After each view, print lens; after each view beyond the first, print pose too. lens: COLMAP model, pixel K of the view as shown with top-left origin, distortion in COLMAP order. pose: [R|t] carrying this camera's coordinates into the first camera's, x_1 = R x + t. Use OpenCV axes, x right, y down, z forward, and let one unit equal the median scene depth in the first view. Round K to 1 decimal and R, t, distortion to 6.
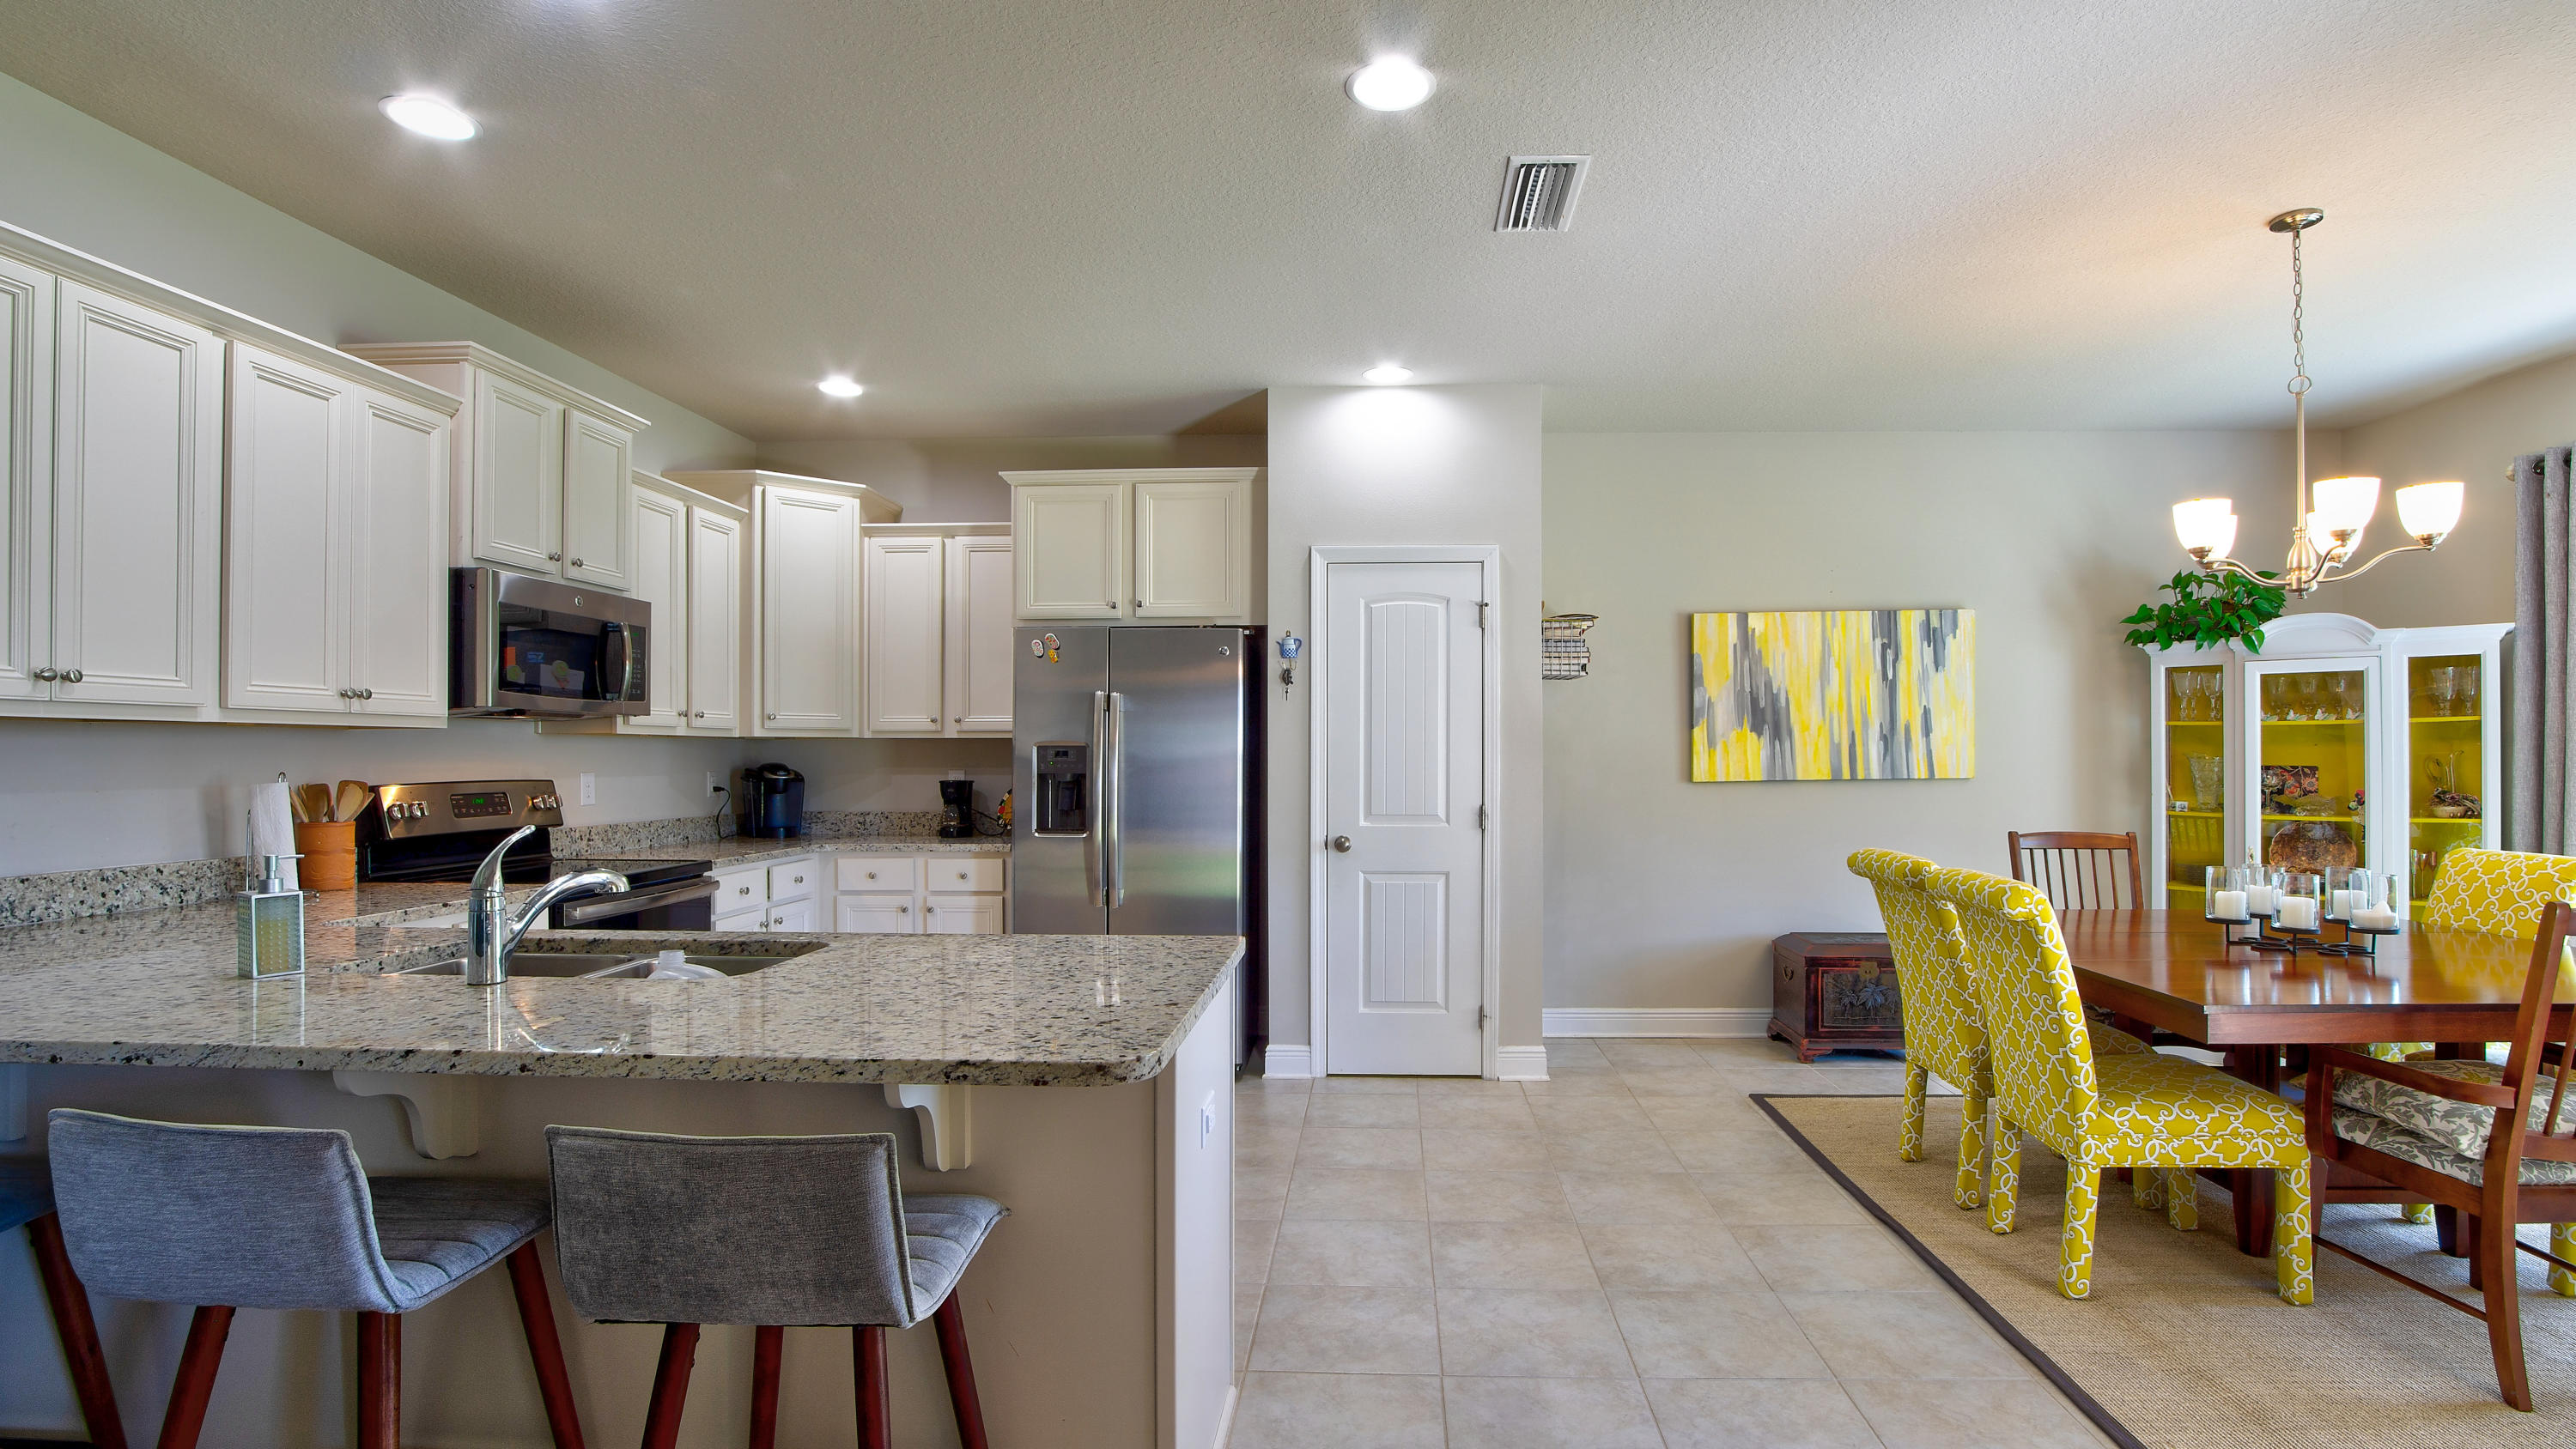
lens RADIAL K [[1171.9, 0, 1344.2], [0, 1171.9, 756.2], [0, 0, 1]] dist [-0.039202, 0.008392]
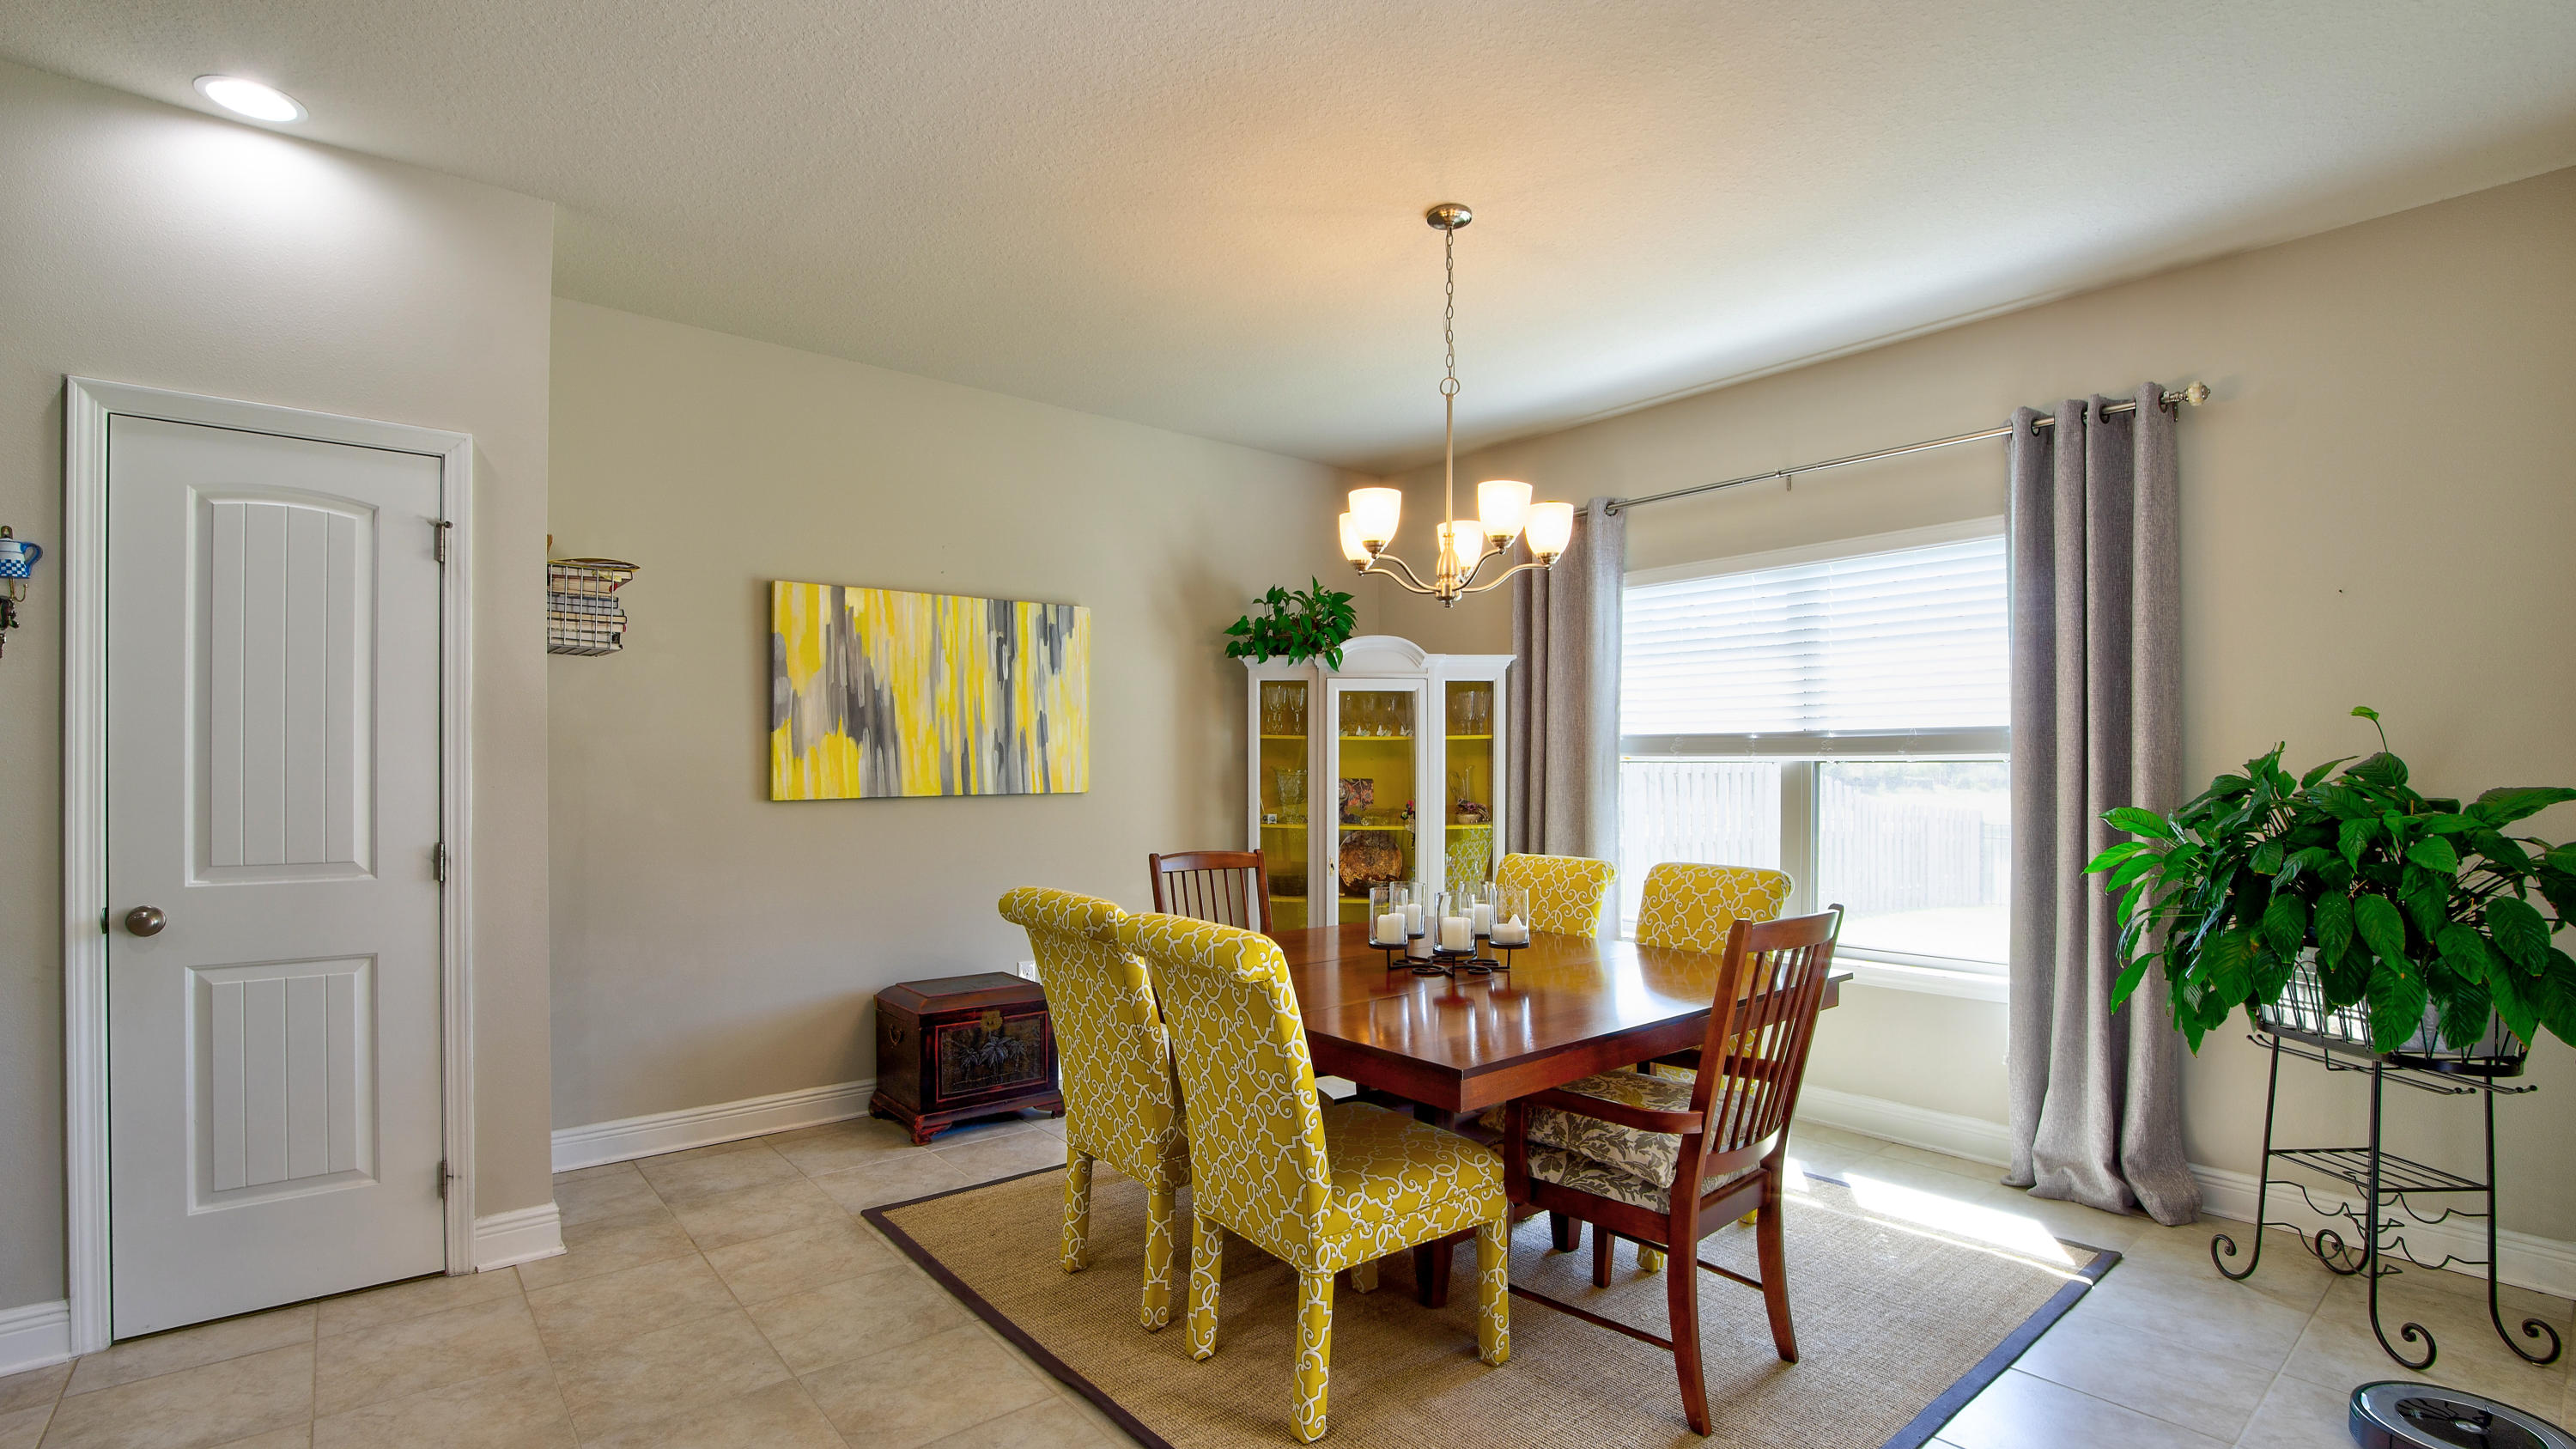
lens RADIAL K [[1172.2, 0, 1261.0], [0, 1172.2, 780.5], [0, 0, 1]] dist [-0.039202, 0.008392]
pose [[0.755505, -0.002923, 0.655137, 0.046150], [-0.004172, 0.999948, 0.009272, 0.000507], [-0.655130, -0.009739, 0.755453, 0.244924]]
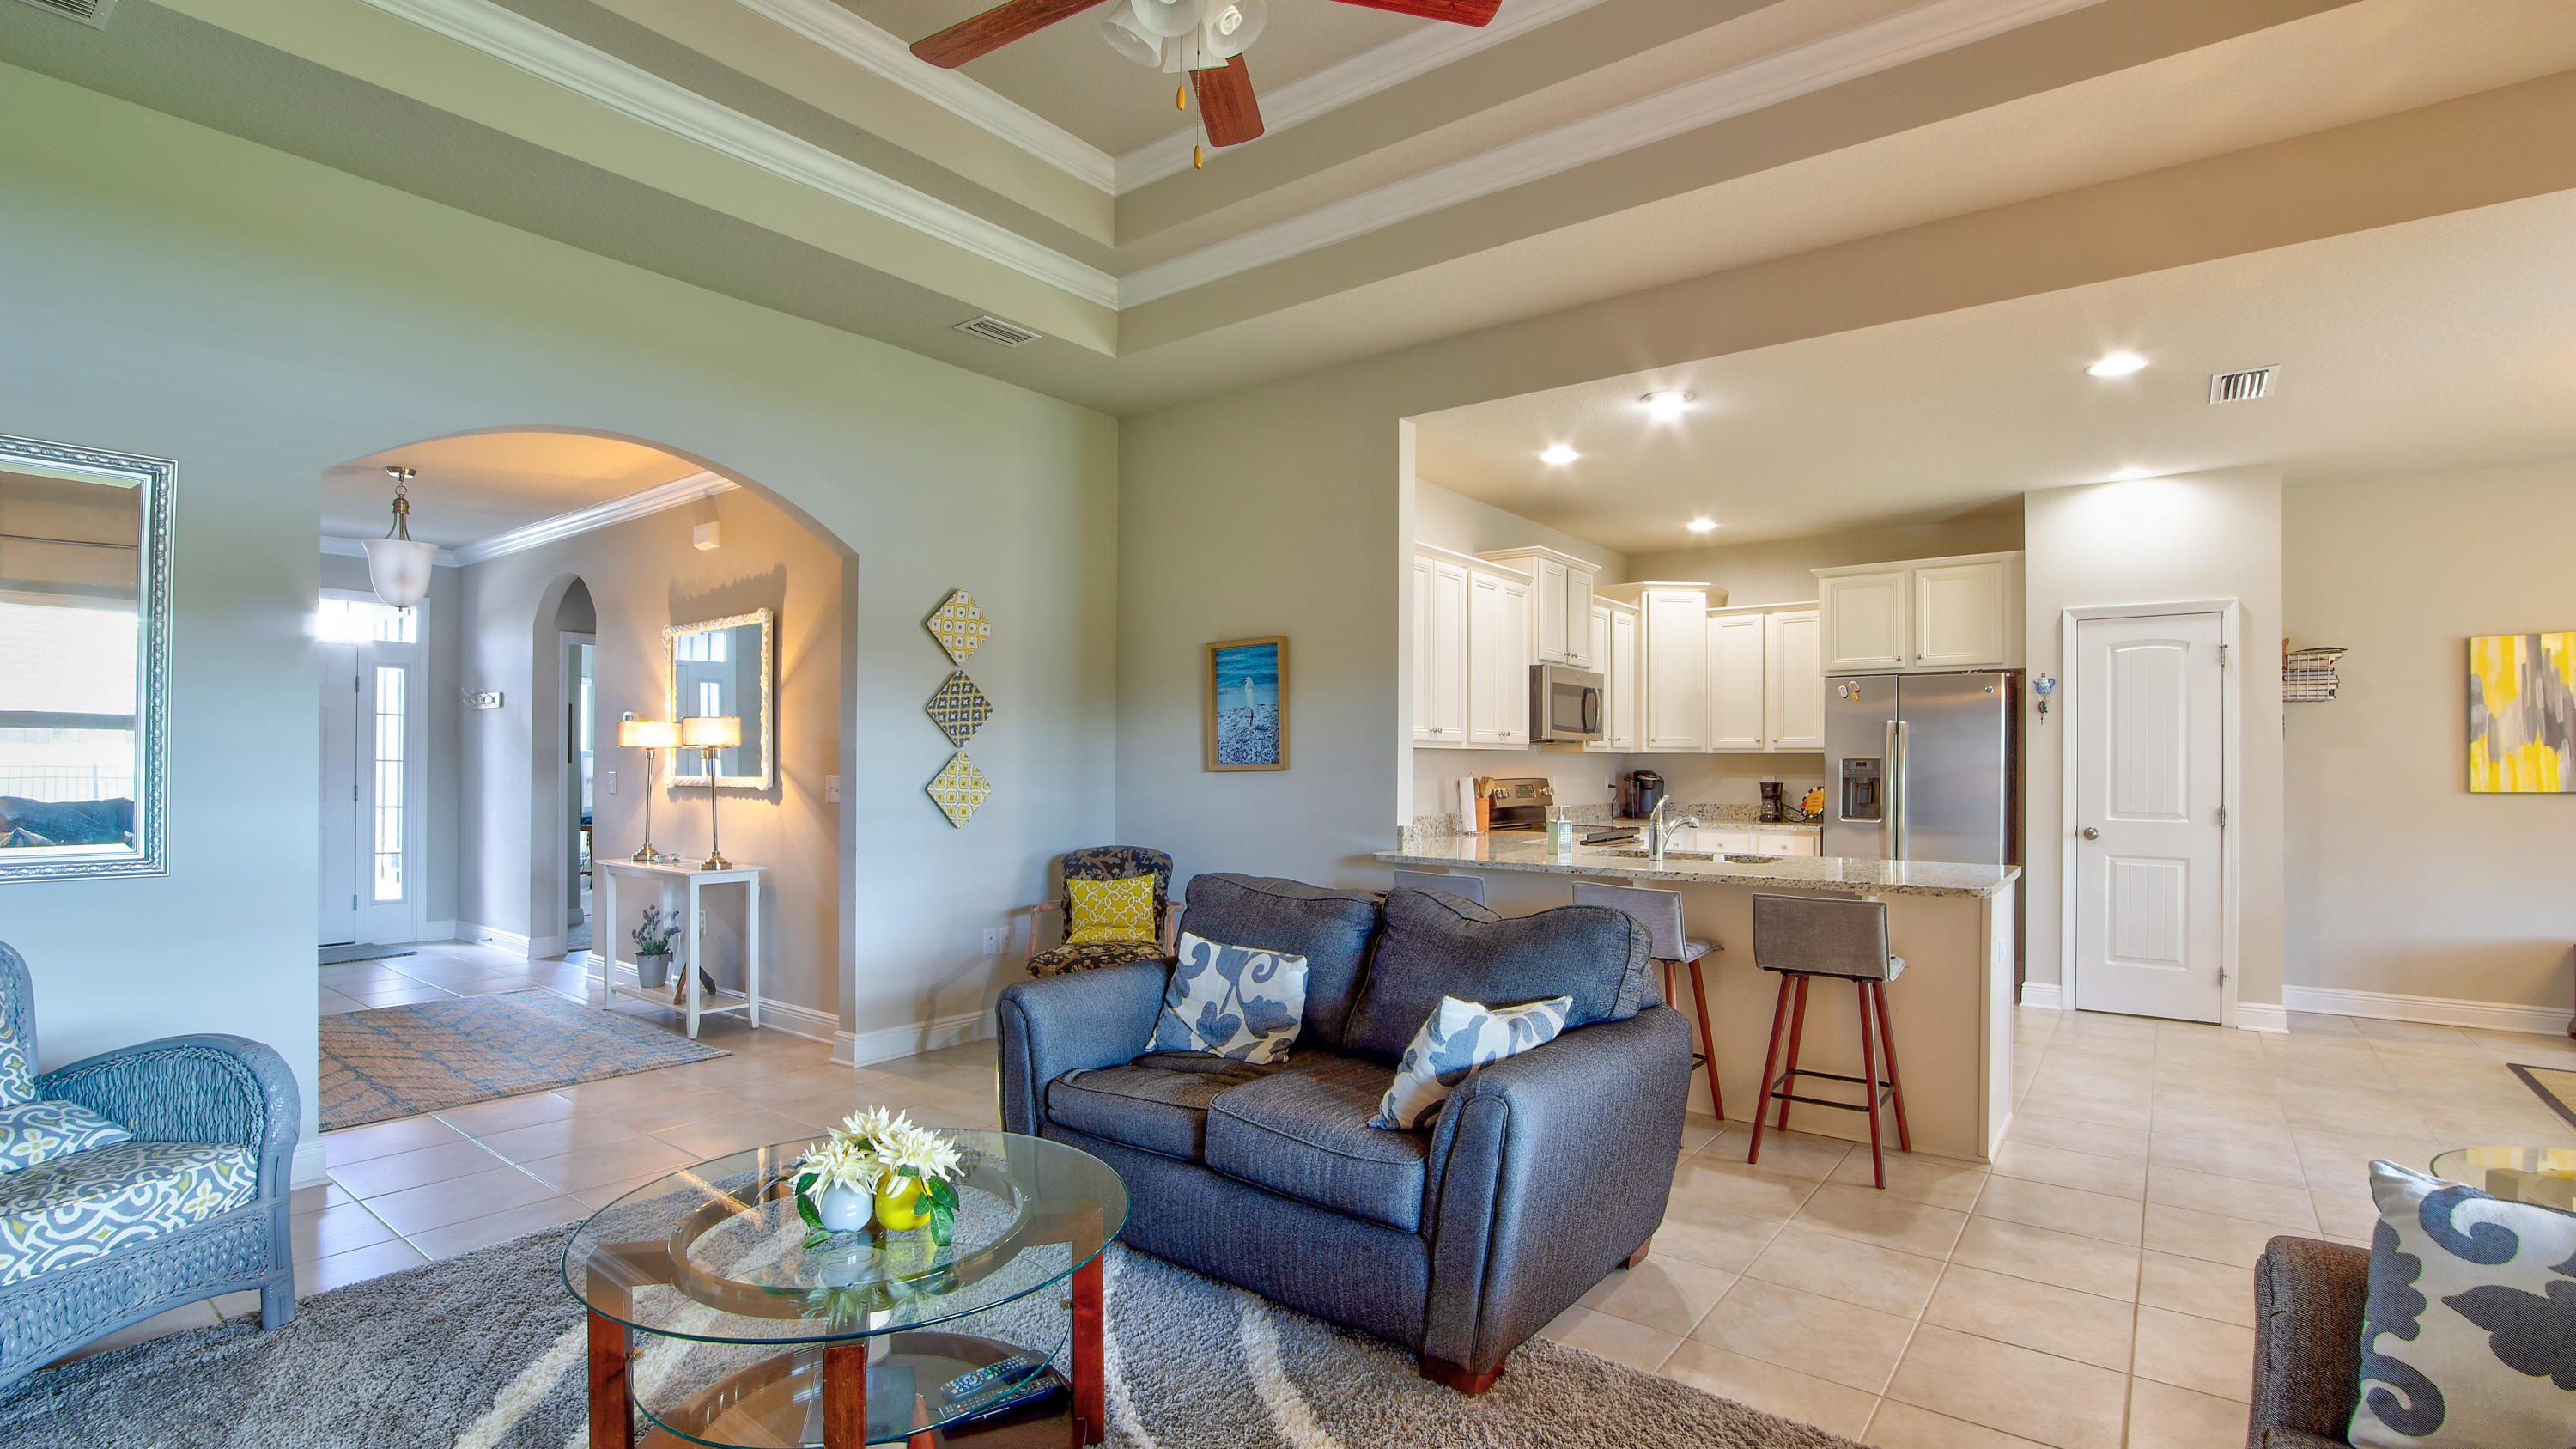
lens RADIAL K [[1172.2, 0, 1292.0], [0, 1172.2, 763.3], [0, 0, 1]] dist [-0.039202, 0.008392]
pose [[0.816852, 0.002877, -0.576839, 0.011989], [-0.004331, 0.999990, -0.001145, 0.001277], [0.576830, 0.003433, 0.816857, -0.575551]]
